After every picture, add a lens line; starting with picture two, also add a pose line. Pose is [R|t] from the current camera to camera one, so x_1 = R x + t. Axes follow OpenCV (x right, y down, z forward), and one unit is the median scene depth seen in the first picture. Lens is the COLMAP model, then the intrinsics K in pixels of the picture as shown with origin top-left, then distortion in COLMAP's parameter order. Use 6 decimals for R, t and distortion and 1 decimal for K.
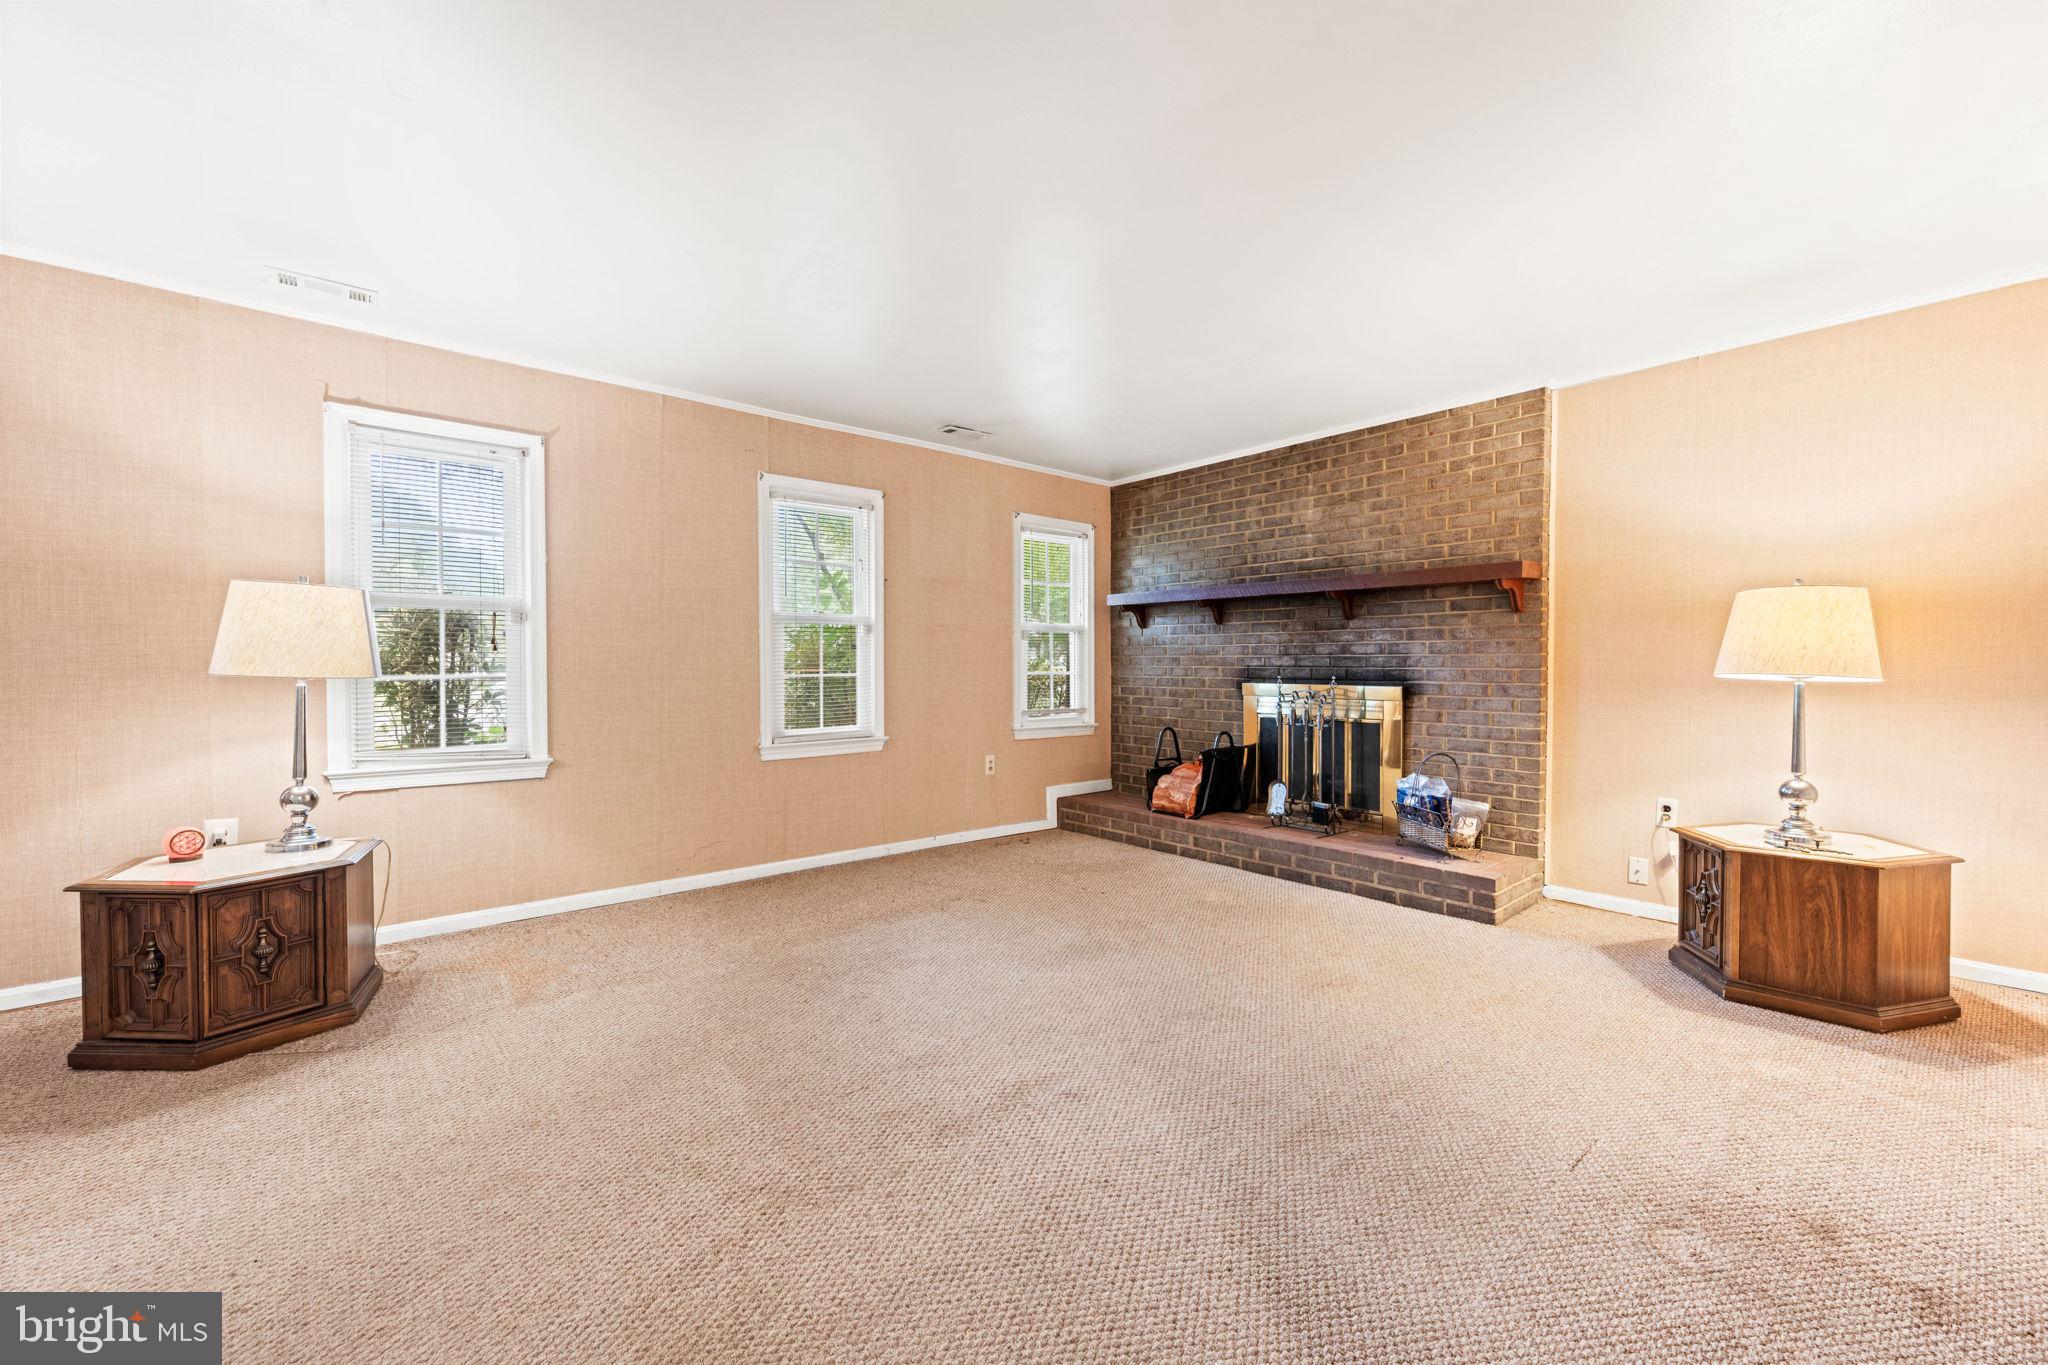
lens RADIAL K [[817.1, 0, 1029.3], [0, 817.1, 681.9], [0, 0, 1]] dist [0.004357, 0.000349]
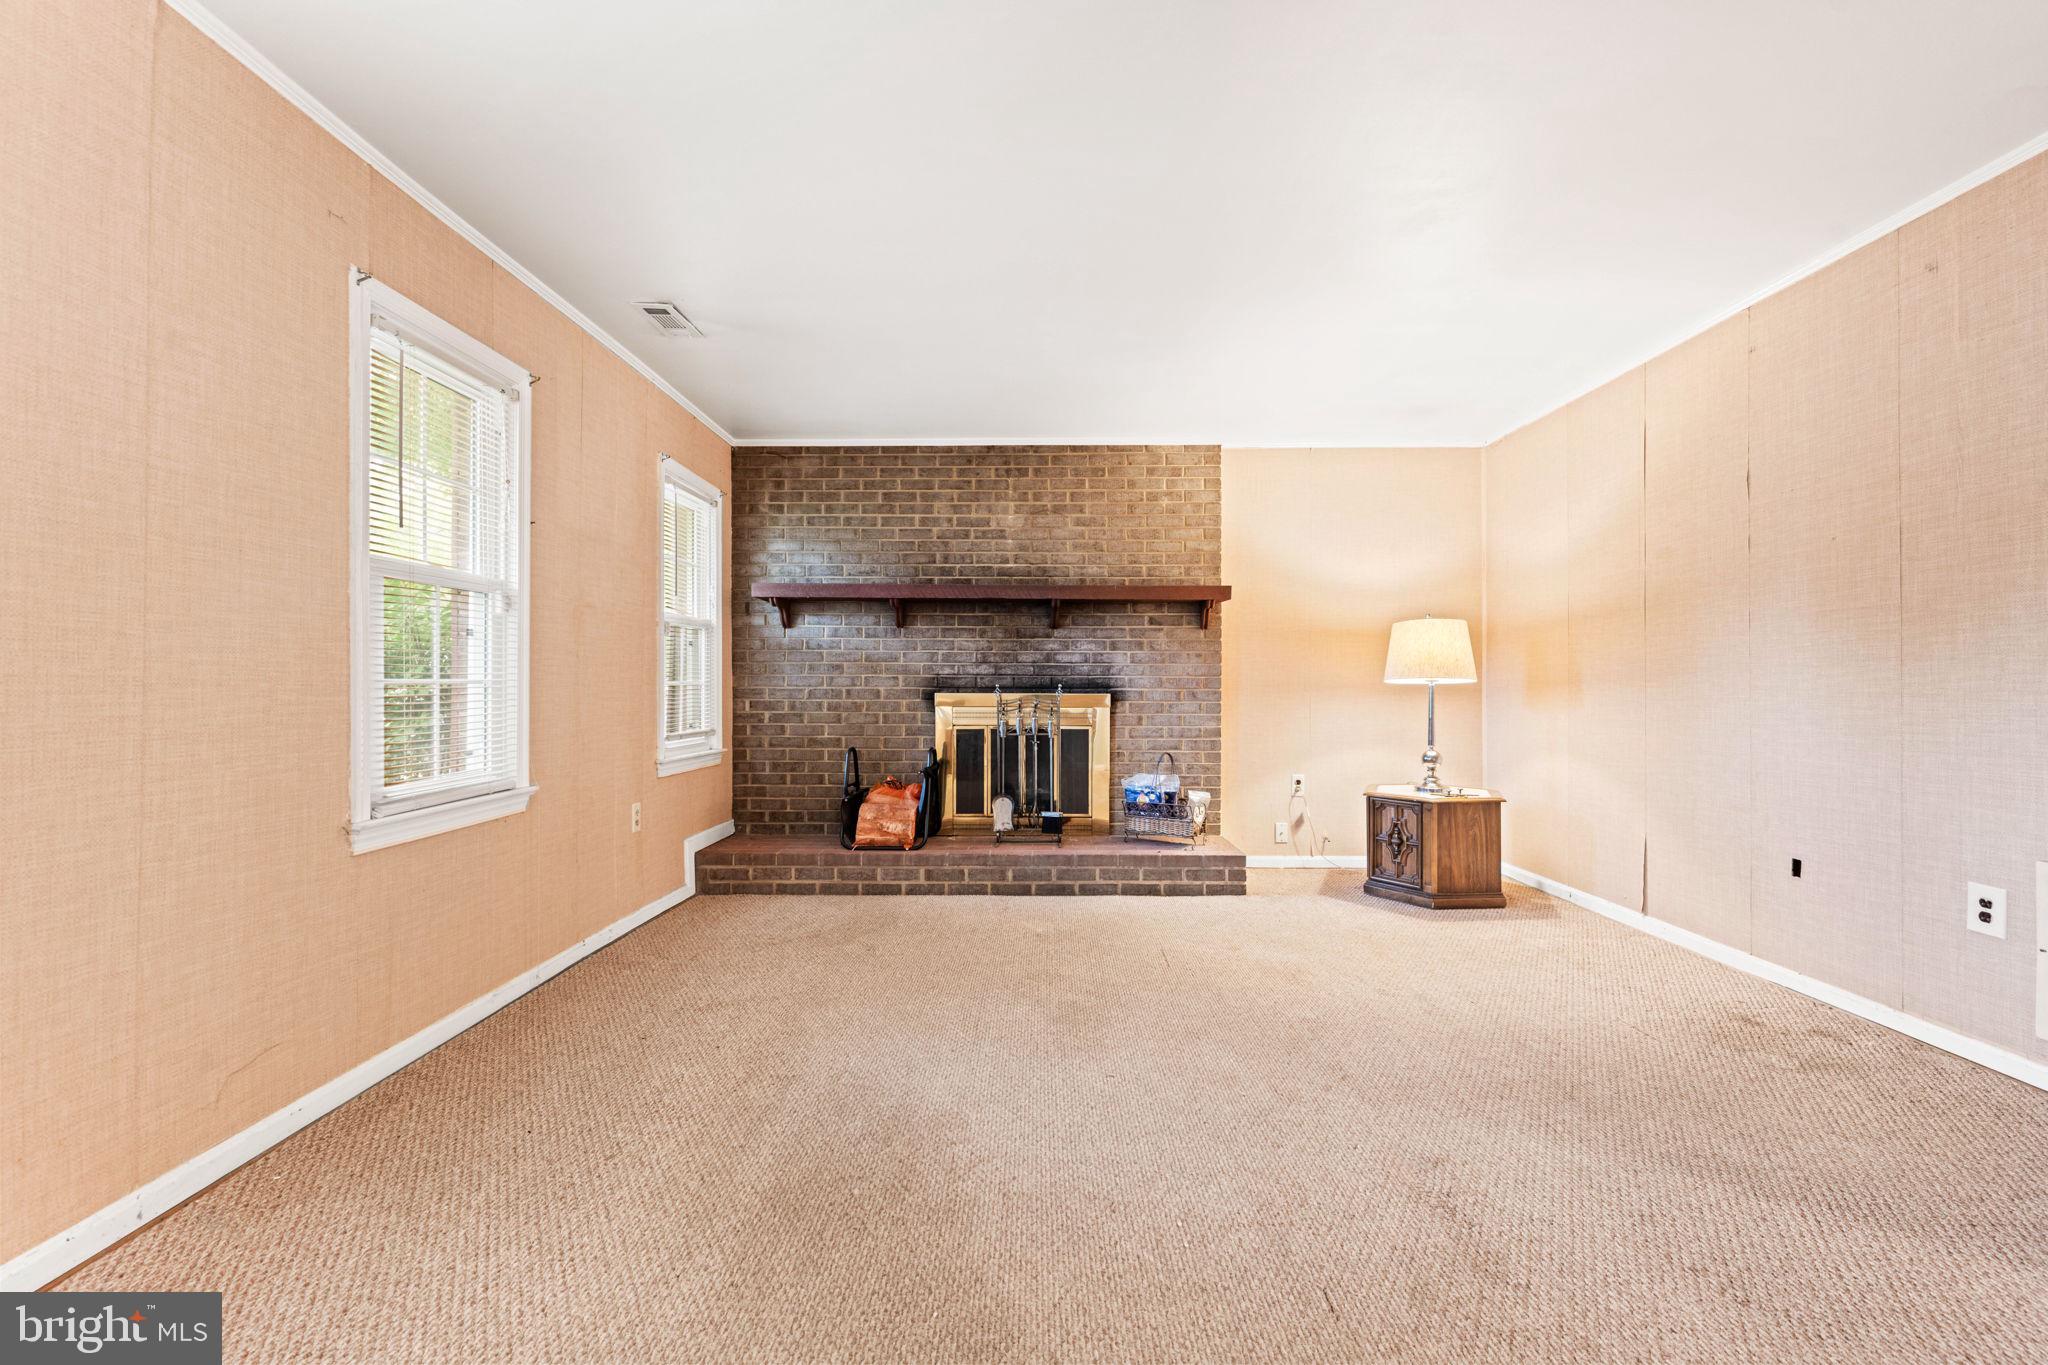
lens RADIAL K [[834.2, 0, 1027.1], [0, 834.2, 682.3], [0, 0, 1]] dist [0.000873, -0.000072]
pose [[0.656829, 0.002883, 0.754034, -0.414194], [0.014596, 0.999757, -0.016536, 0.006950], [-0.753898, 0.021867, 0.656627, 0.346972]]
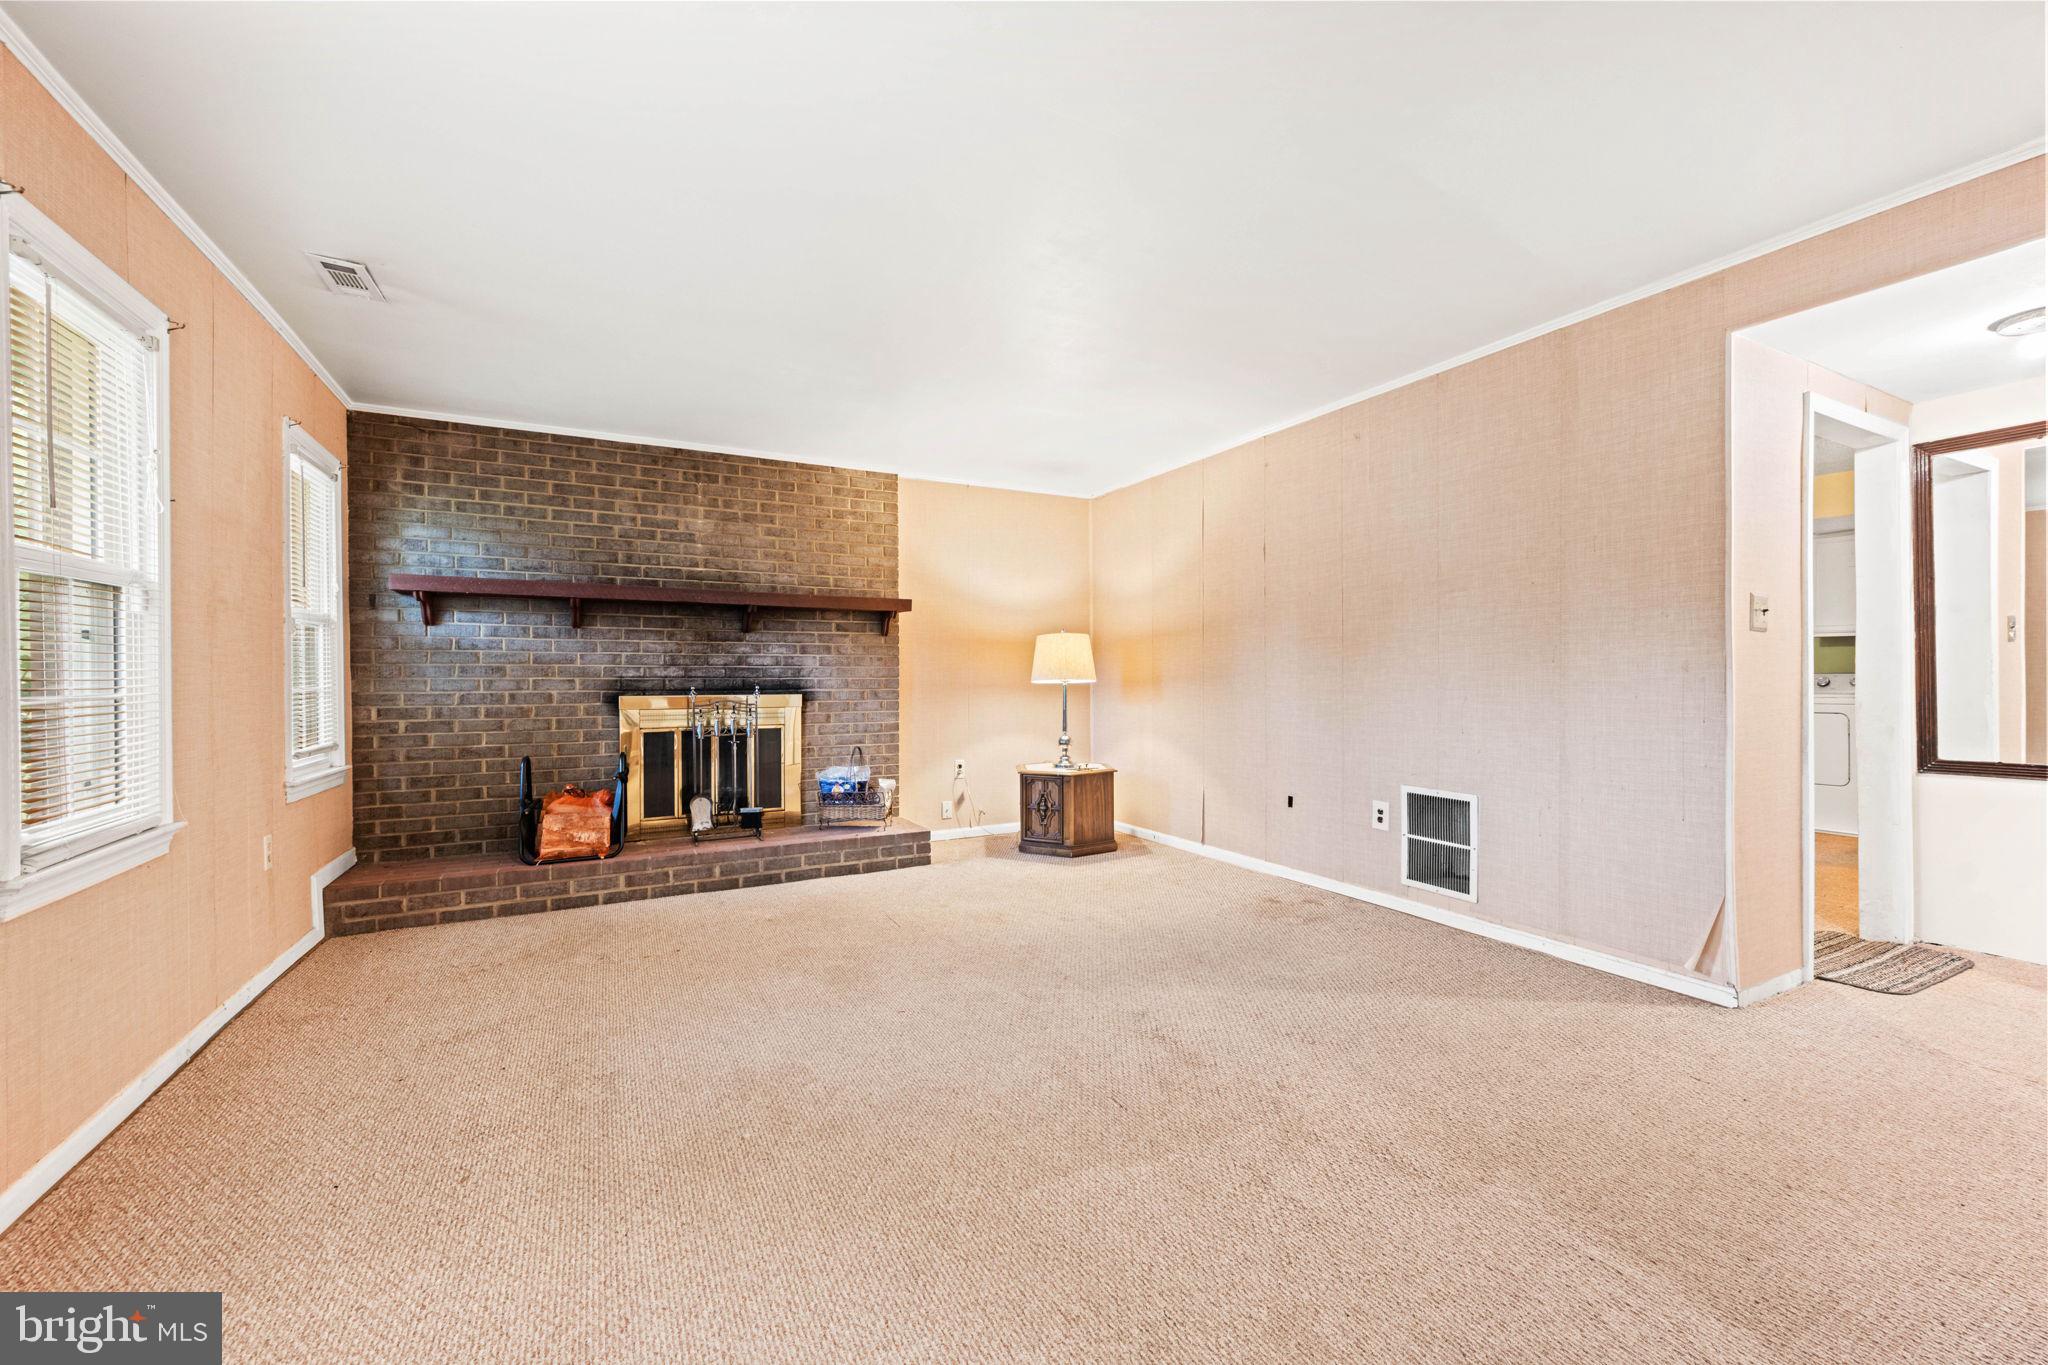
lens RADIAL K [[817.1, 0, 1029.3], [0, 817.1, 681.9], [0, 0, 1]] dist [0.004357, 0.000349]
pose [[0.215637, -0.007037, 0.976448, -0.567198], [0.023895, 0.999713, 0.001927, -0.005736], [-0.976181, 0.022916, 0.215743, 0.415516]]
